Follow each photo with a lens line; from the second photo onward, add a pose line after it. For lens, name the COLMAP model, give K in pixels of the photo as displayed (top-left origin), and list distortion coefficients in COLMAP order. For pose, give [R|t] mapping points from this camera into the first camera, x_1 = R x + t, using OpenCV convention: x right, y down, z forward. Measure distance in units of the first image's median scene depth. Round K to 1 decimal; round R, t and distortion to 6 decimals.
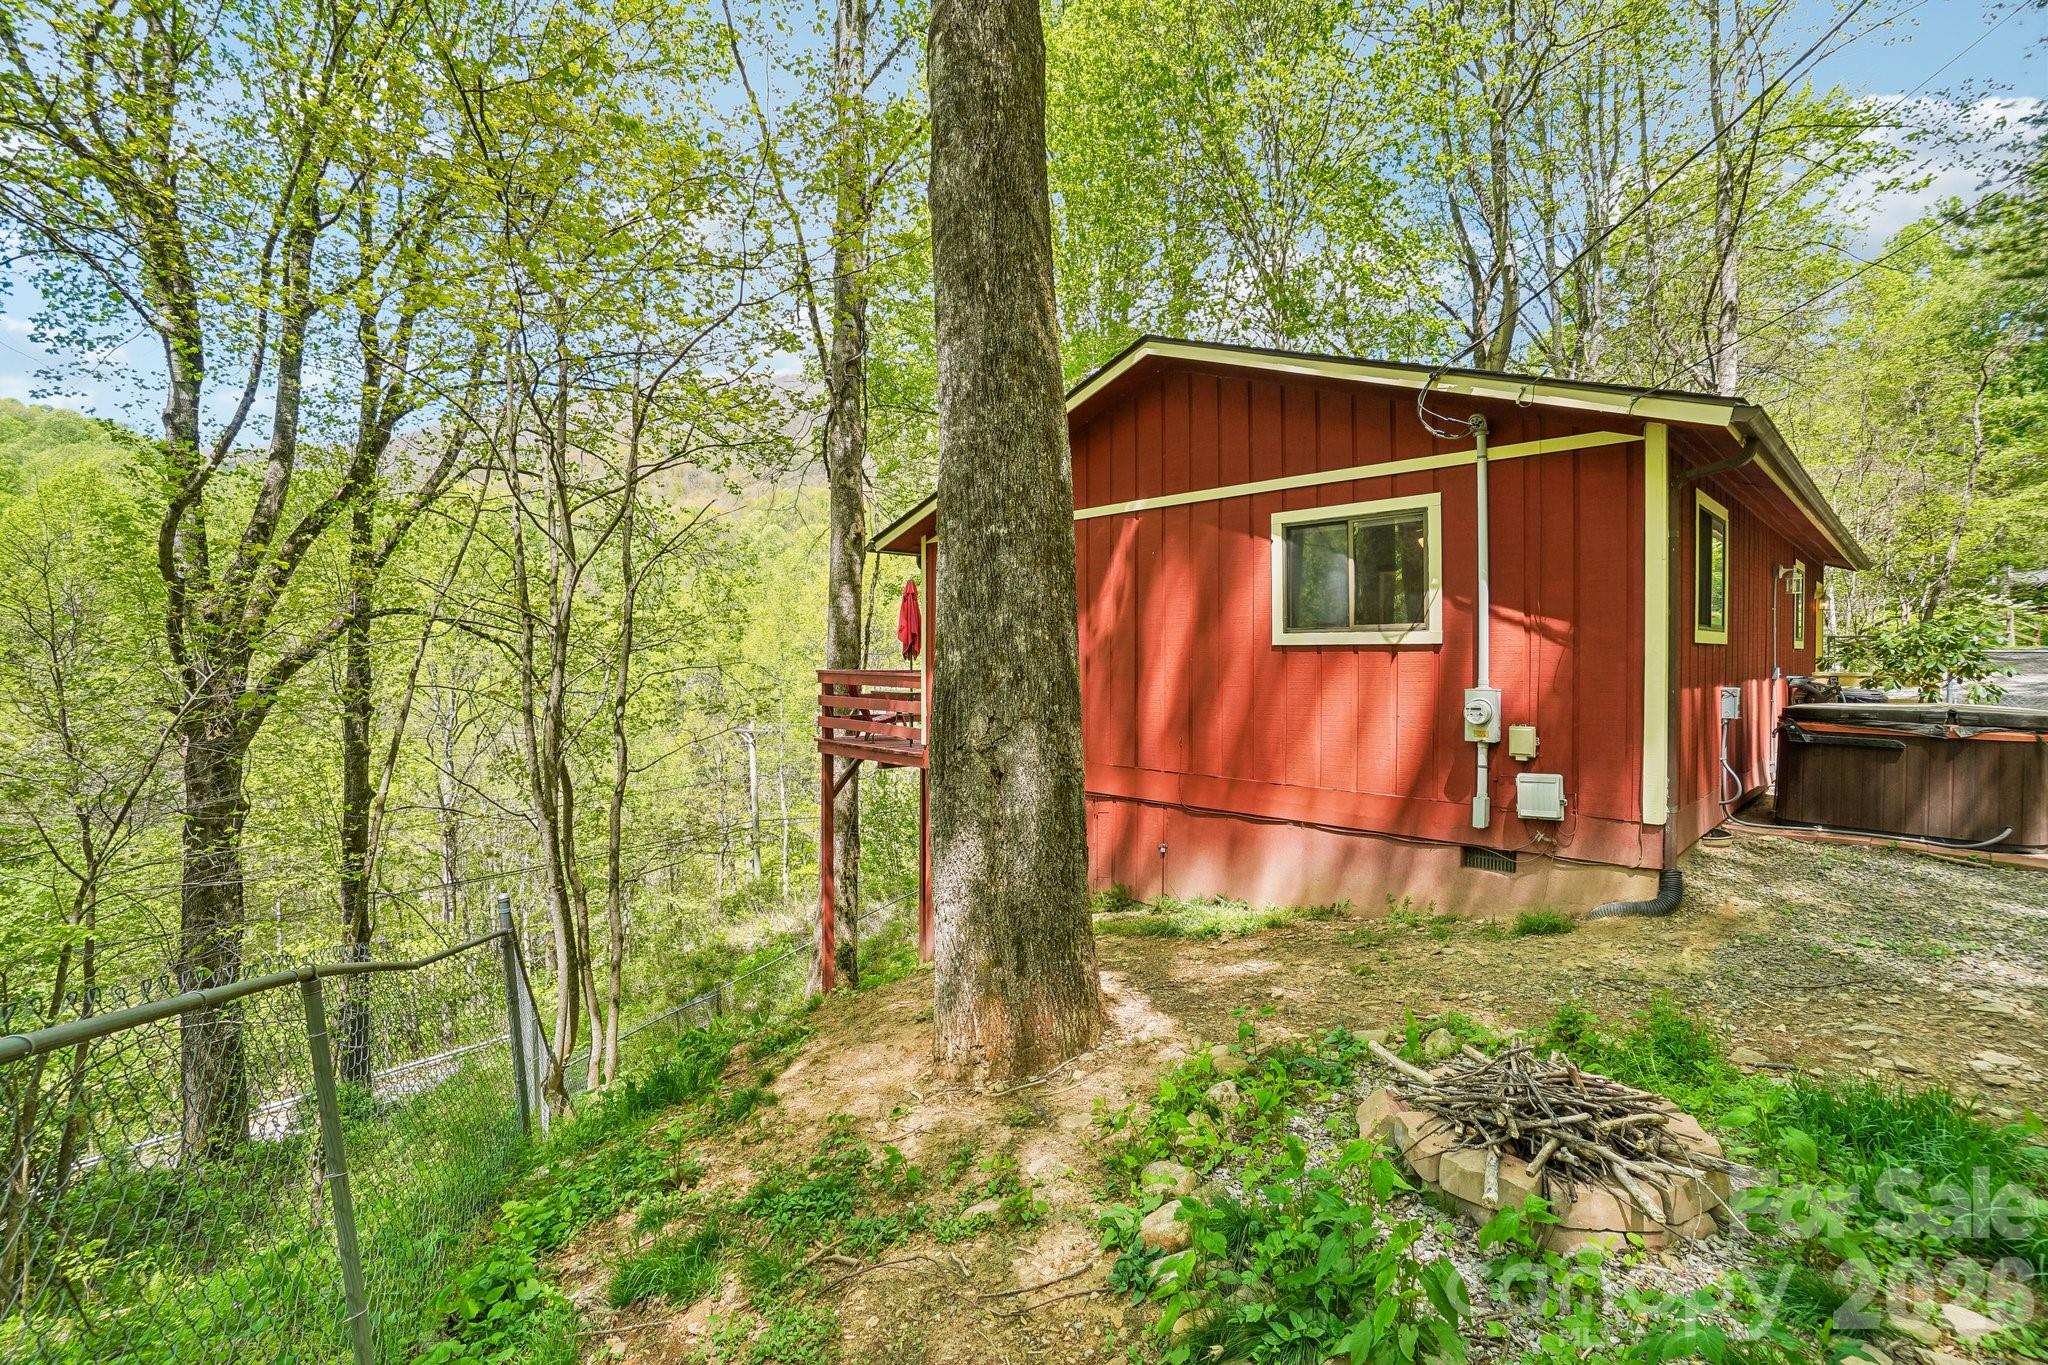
lens RADIAL K [[900.1, 0, 1014.9], [0, 900.1, 662.0], [0, 0, 1]] dist [-0.051110, 0.021868]
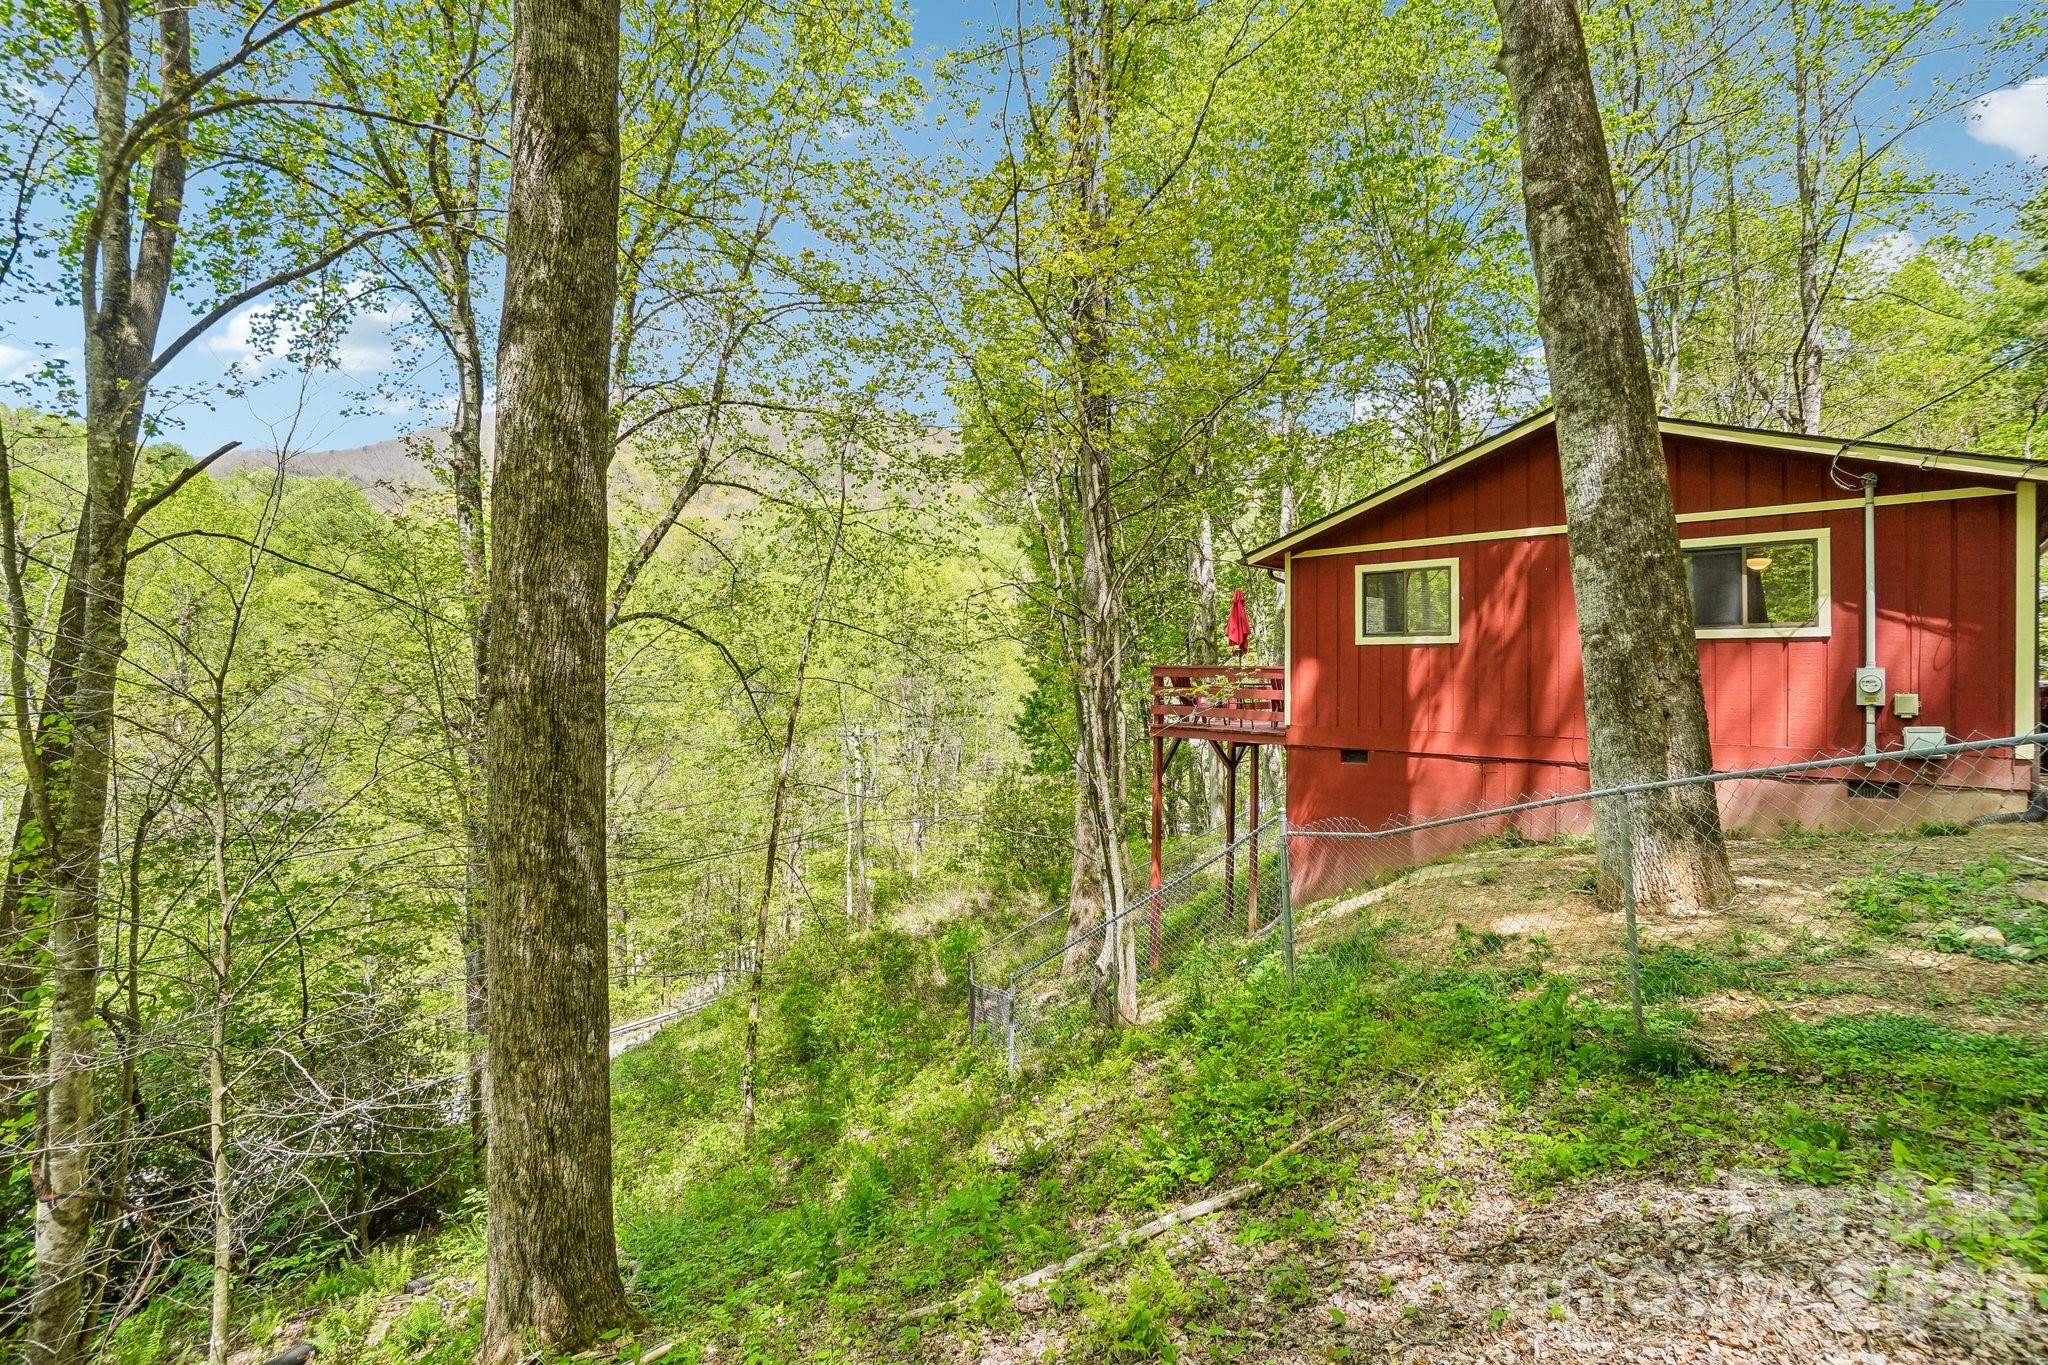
lens RADIAL K [[900.1, 0, 1014.9], [0, 900.1, 662.0], [0, 0, 1]] dist [-0.051110, 0.021868]
pose [[0.999764, 0.004616, 0.021220, -0.862170], [-0.004397, 0.999937, -0.010365, 0.041511], [-0.021266, 0.010269, 0.999721, -0.356932]]
